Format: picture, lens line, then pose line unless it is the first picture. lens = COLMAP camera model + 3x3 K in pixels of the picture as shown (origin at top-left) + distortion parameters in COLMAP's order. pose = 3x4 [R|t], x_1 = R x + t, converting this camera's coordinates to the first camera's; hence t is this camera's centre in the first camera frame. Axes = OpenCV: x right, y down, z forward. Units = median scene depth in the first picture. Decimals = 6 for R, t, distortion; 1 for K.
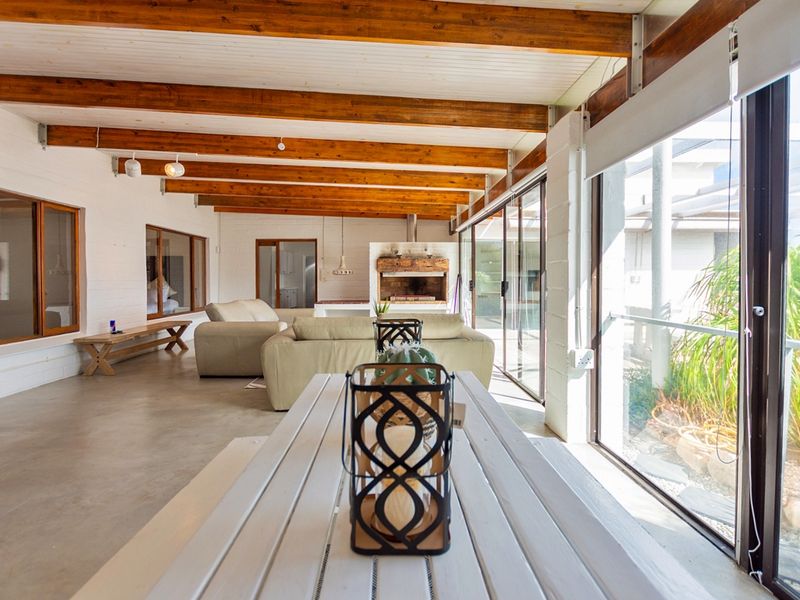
lens RADIAL K [[412.9, 0, 384.0], [0, 412.9, 285.6], [0, 0, 1]] dist [-0.014483, 0.005242]
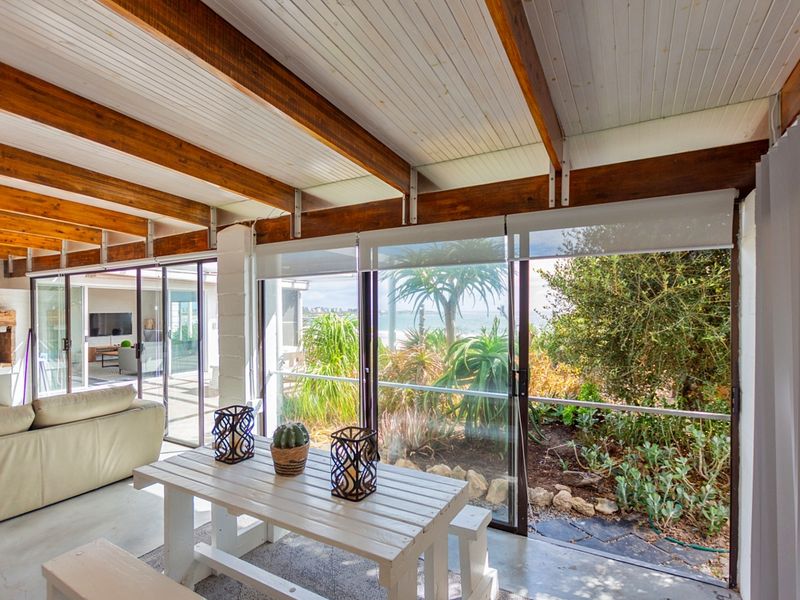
lens RADIAL K [[412.9, 0, 400.2], [0, 412.9, 305.4], [0, 0, 1]] dist [-0.014483, 0.005242]
pose [[0.504928, 0.010856, 0.863093, -0.381145], [0.020899, 0.999474, -0.024798, -0.096377], [-0.862909, 0.030560, 0.504435, -0.110930]]
